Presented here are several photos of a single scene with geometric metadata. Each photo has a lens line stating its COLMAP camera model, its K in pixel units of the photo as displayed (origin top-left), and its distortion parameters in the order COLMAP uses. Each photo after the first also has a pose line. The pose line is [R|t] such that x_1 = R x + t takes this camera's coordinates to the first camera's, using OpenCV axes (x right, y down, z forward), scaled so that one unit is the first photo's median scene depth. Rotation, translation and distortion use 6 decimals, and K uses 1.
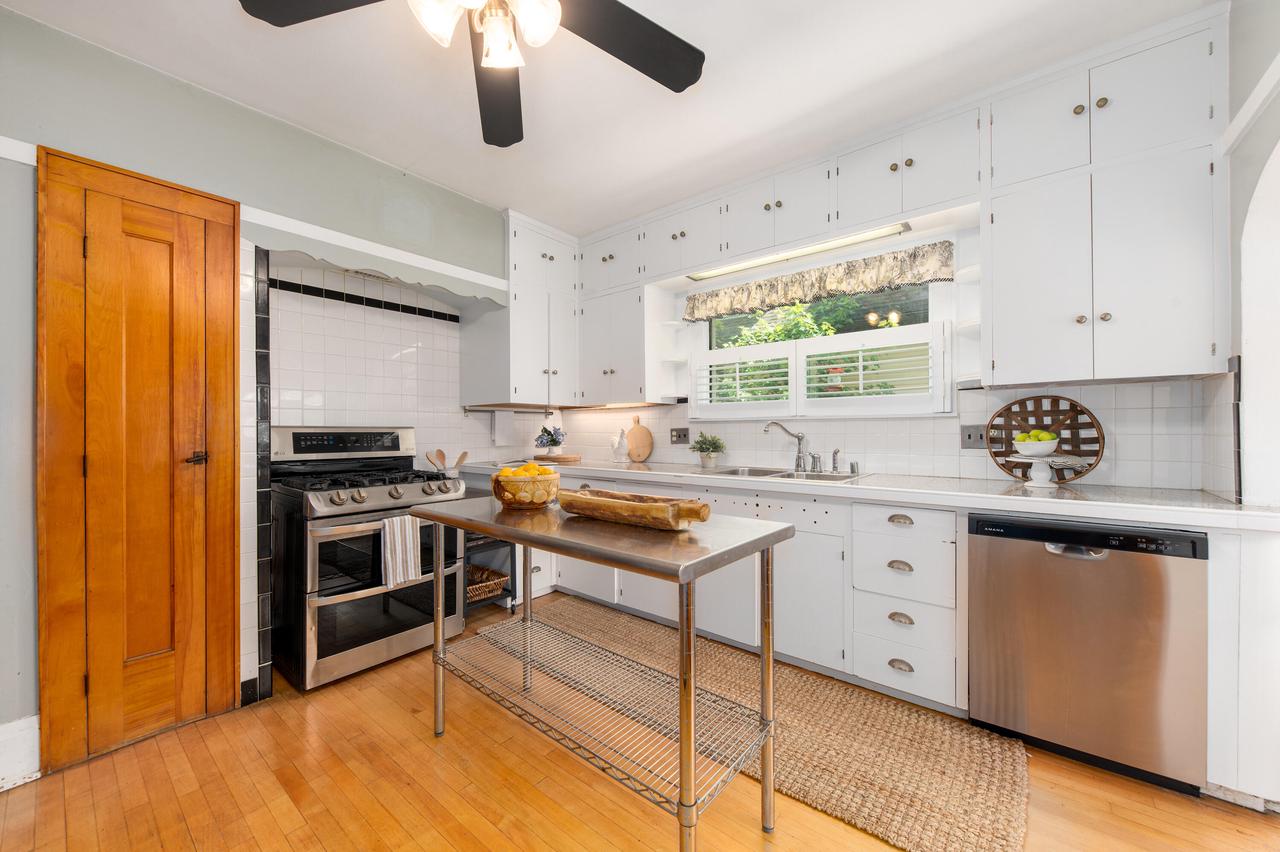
lens RADIAL K [[479.4, 0, 633.5], [0, 479.4, 431.0], [0, 0, 1]] dist [-0.000258, -0.000105]
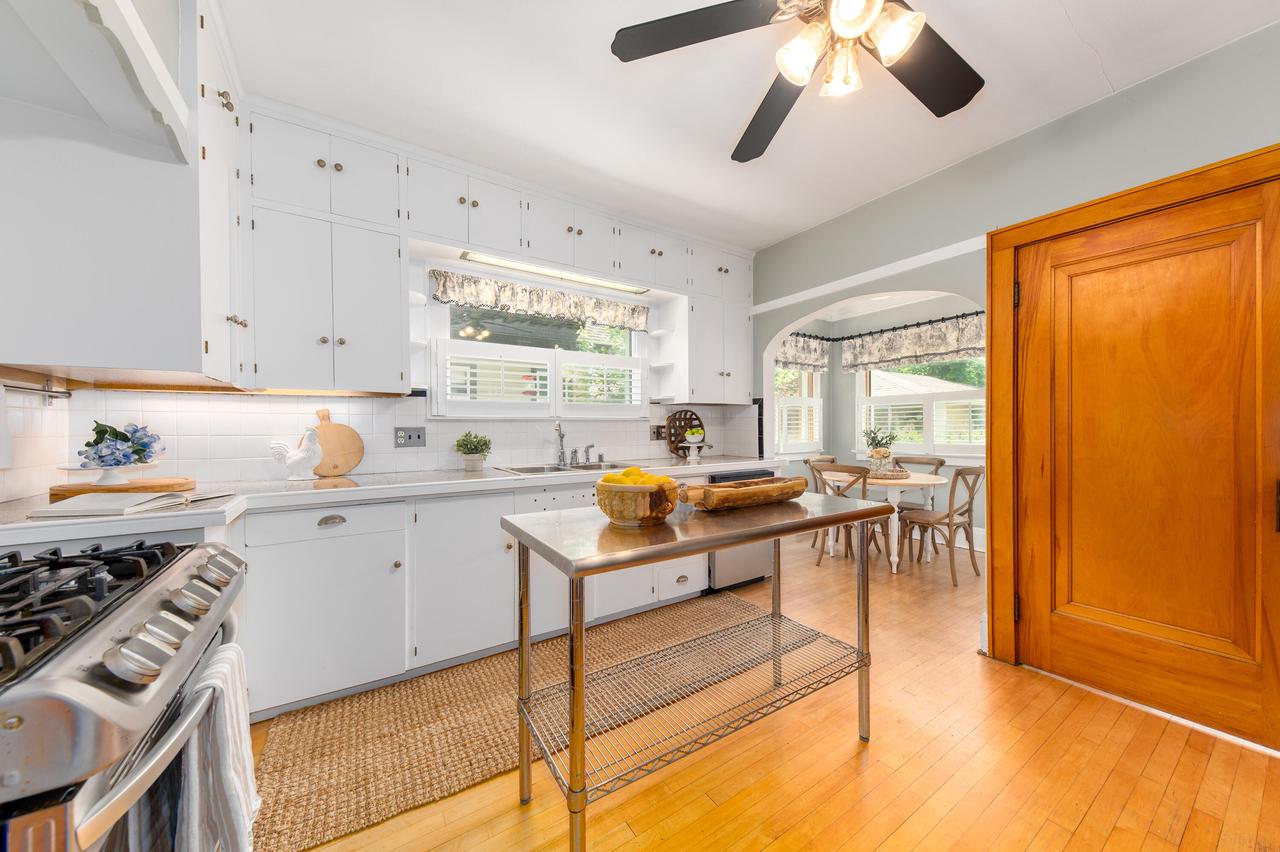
lens RADIAL K [[441.1, 0, 638.0], [0, 441.1, 430.1], [0, 0, 1]] dist [0.010972, -0.000064]
pose [[0.292894, -0.002198, 0.956142, -0.663391], [0.006775, 0.999977, 0.000223, 0.001802], [-0.956121, 0.006413, 0.292902, 0.551909]]
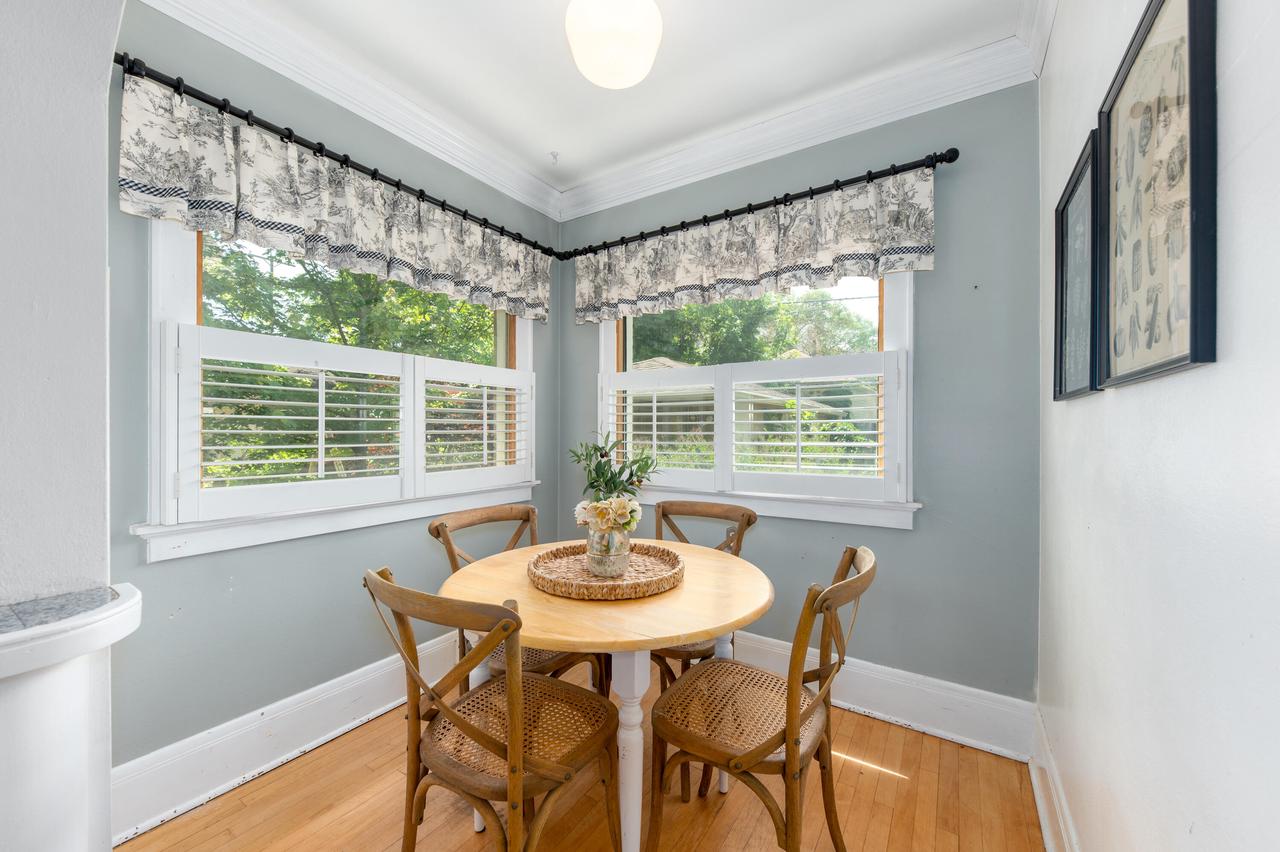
lens RADIAL K [[483.9, 0, 641.8], [0, 483.9, 429.5], [0, 0, 1]] dist [0.004960, -0.000547]
pose [[-0.128731, 0.001076, 0.991679, 0.417841], [0.000631, 0.999999, -0.001003, -0.011600], [-0.991679, 0.000496, -0.128731, 0.249739]]
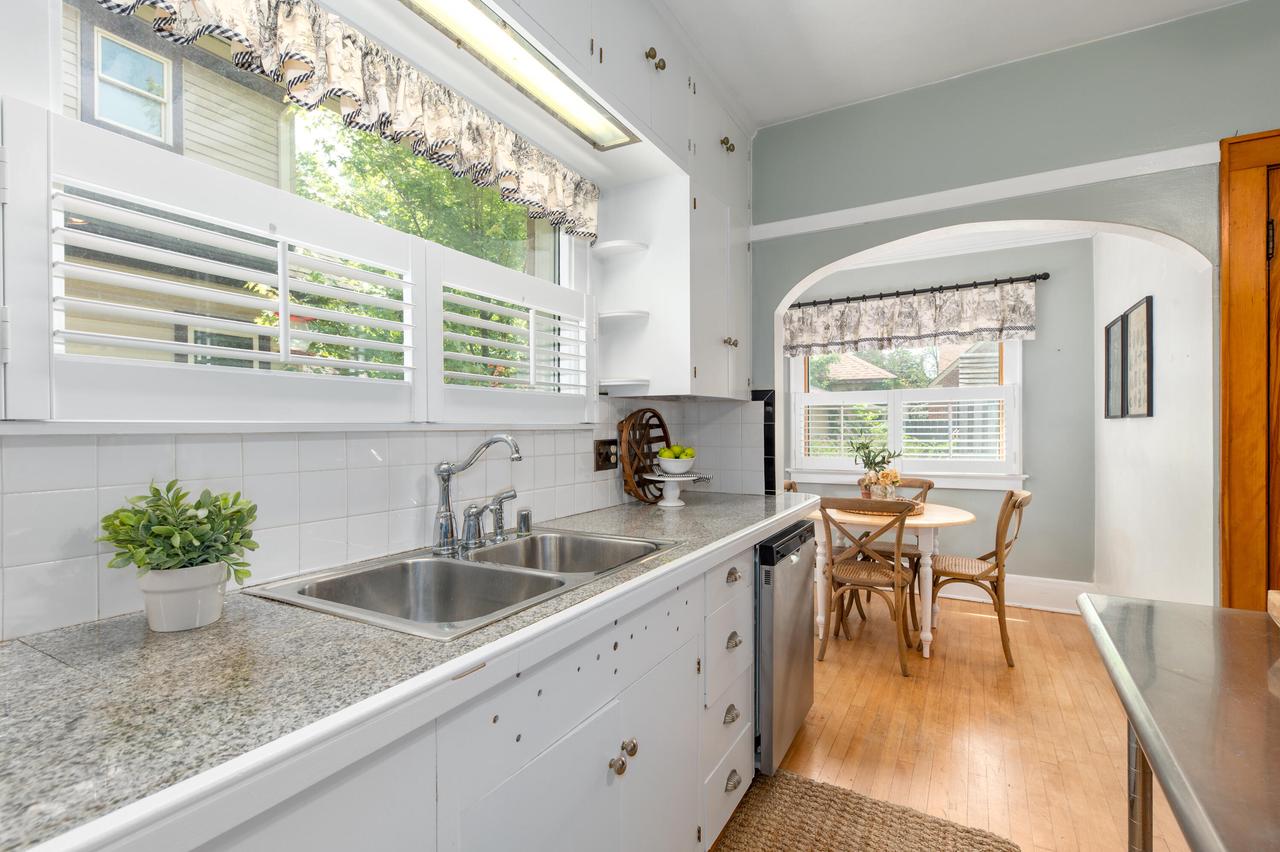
lens RADIAL K [[583.8, 0, 635.2], [0, 583.8, 429.5], [0, 0, 1]] dist [0.003600, -0.000204]
pose [[-0.178583, 0.001473, 0.983924, -0.210988], [0.008192, 0.999966, -0.000010, -0.026000], [-0.983891, 0.008058, -0.178589, 0.997596]]
